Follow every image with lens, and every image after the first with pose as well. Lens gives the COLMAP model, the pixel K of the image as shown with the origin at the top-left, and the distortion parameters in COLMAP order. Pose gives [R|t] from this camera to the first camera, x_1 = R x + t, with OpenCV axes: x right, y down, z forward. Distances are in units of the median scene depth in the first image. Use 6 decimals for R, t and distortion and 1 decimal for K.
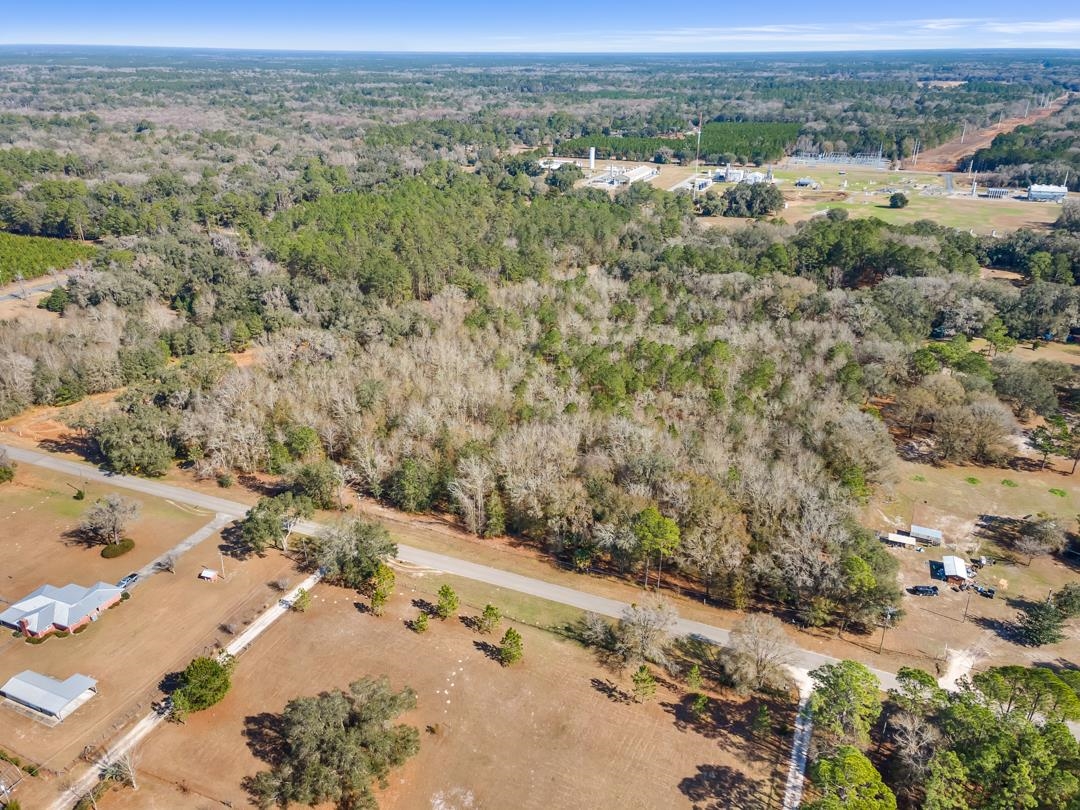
lens RADIAL K [[776.1, 0, 540.0], [0, 776.1, 405.0], [0, 0, 1]] dist [0.037497, 0.009622]
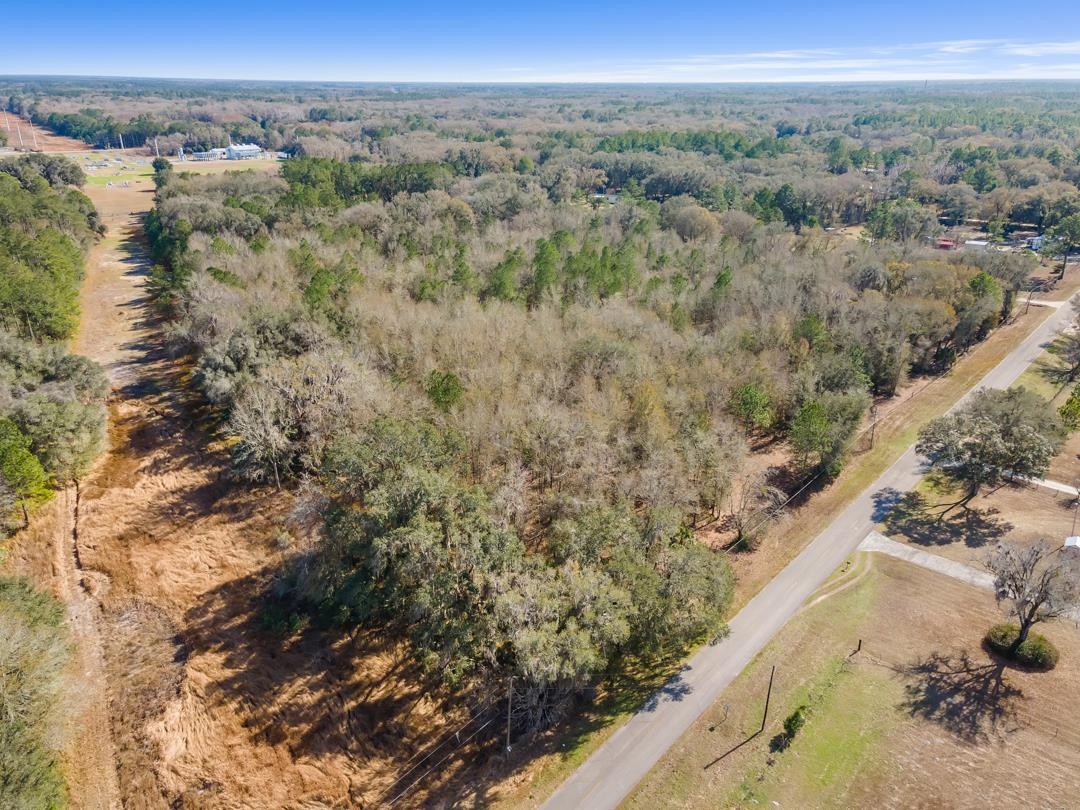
lens RADIAL K [[766.7, 0, 540.0], [0, 766.7, 405.0], [0, 0, 1]] dist [0.027838, 0.006798]
pose [[0.336765, -0.370495, 0.865634, -0.826816], [0.388109, 0.892223, 0.230886, -0.149870], [-0.857881, 0.258206, 0.444263, 0.827564]]
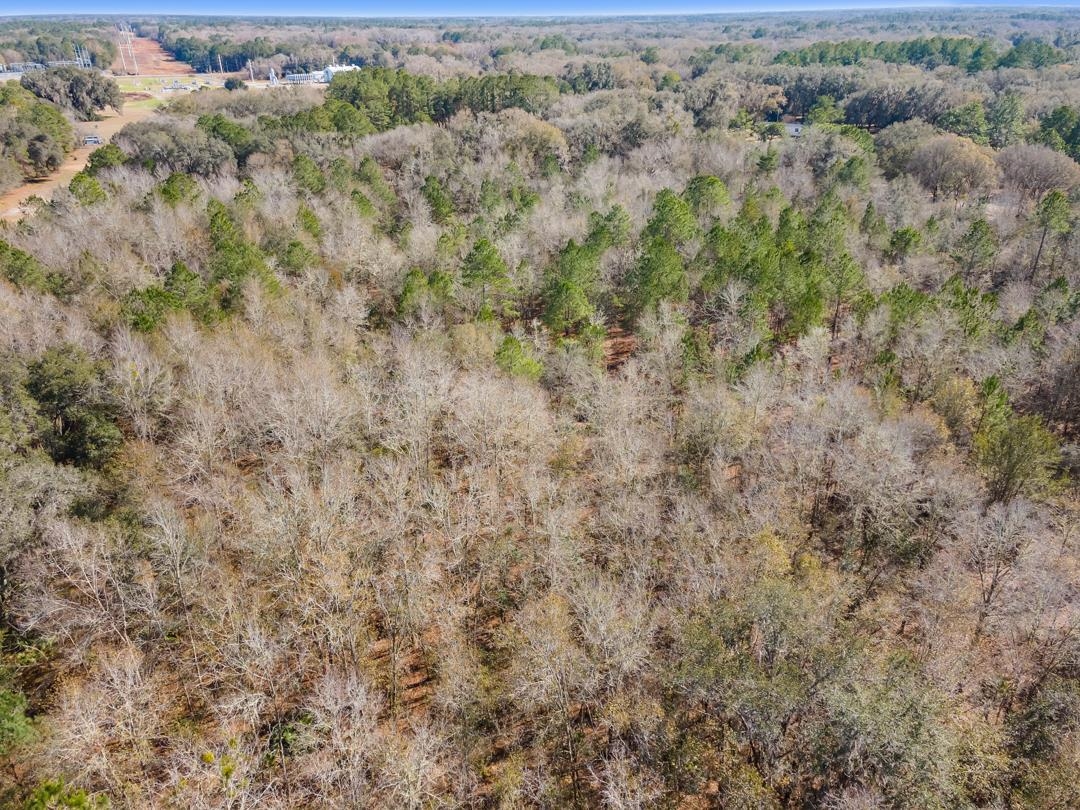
lens RADIAL K [[778.6, 0, 540.0], [0, 778.6, 405.0], [0, 0, 1]] dist [0.025435, 0.010759]
pose [[0.506382, -0.397086, 0.765441, -0.359920], [0.369240, 0.902018, 0.223665, -0.128909], [-0.779256, 0.169372, 0.603385, 0.992606]]
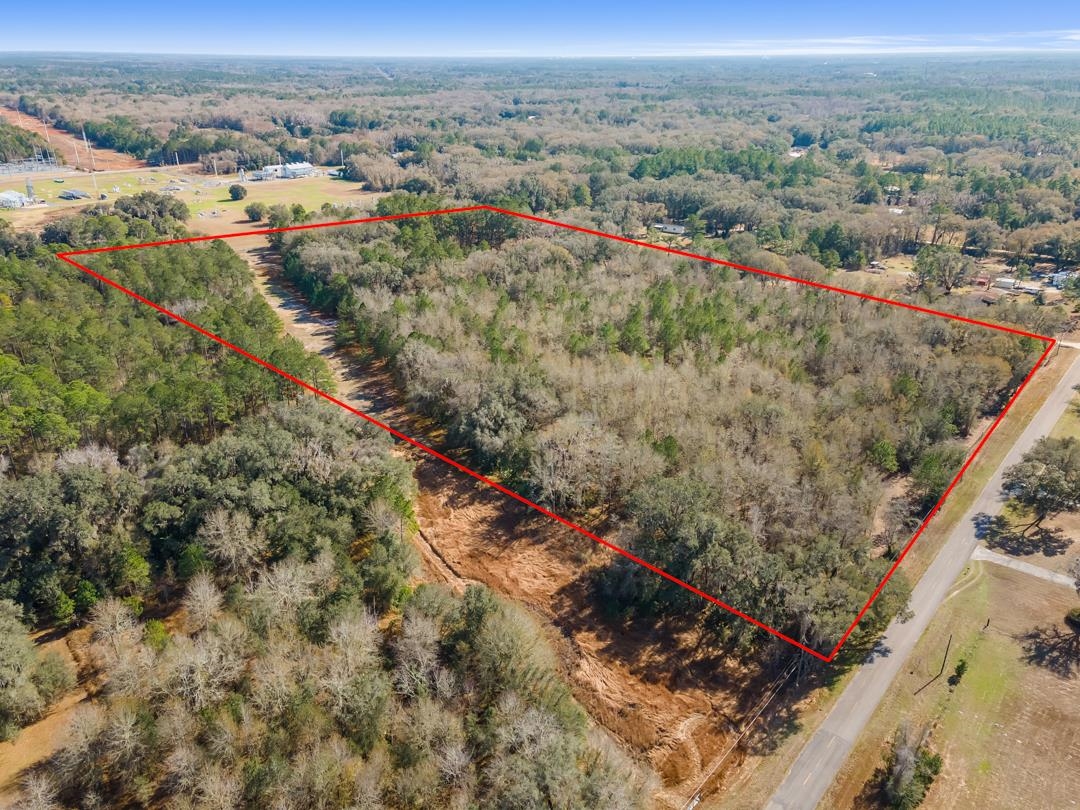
lens RADIAL K [[778.6, 0, 540.0], [0, 778.6, 405.0], [0, 0, 1]] dist [0.025435, 0.010759]
pose [[0.319515, -0.392469, 0.862484, -1.083946], [0.395667, 0.882308, 0.254912, -0.356344], [-0.861021, 0.259809, 0.437198, 0.884360]]
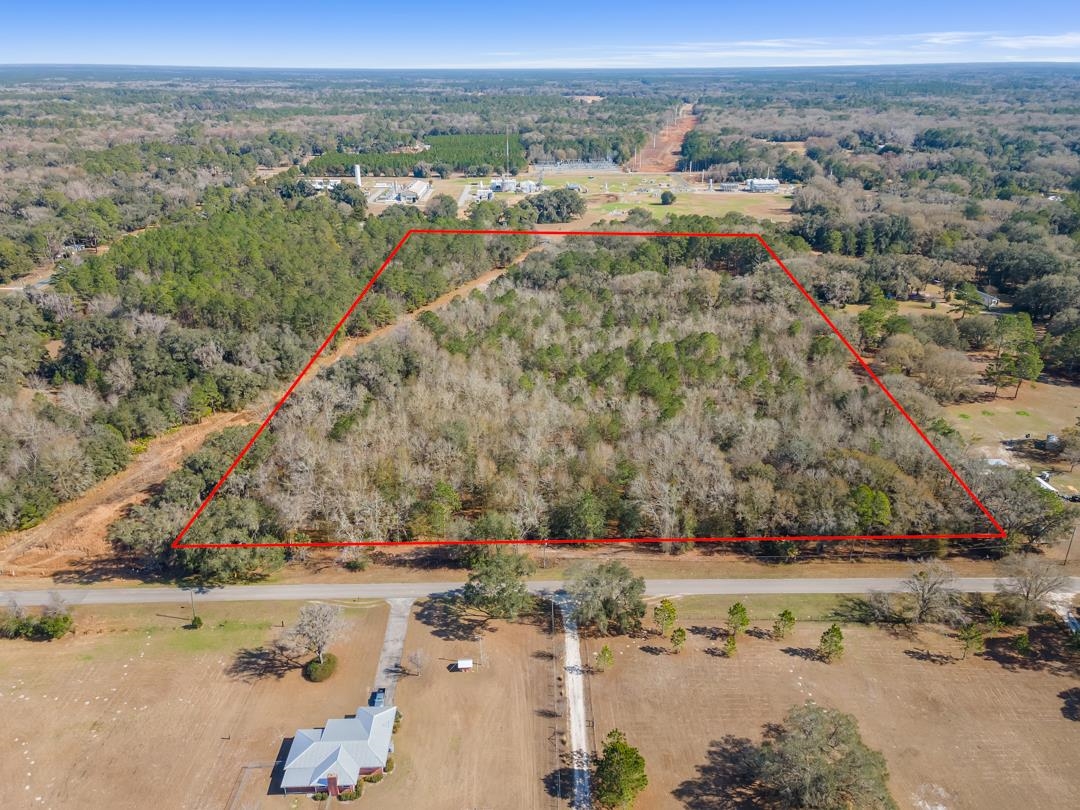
lens RADIAL K [[778.6, 0, 540.0], [0, 778.6, 405.0], [0, 0, 1]] dist [0.025435, 0.010759]
pose [[0.916634, -0.164365, 0.364370, -0.477404], [0.170688, 0.985210, 0.015027, -0.049811], [-0.361452, 0.048419, 0.931133, 0.119124]]
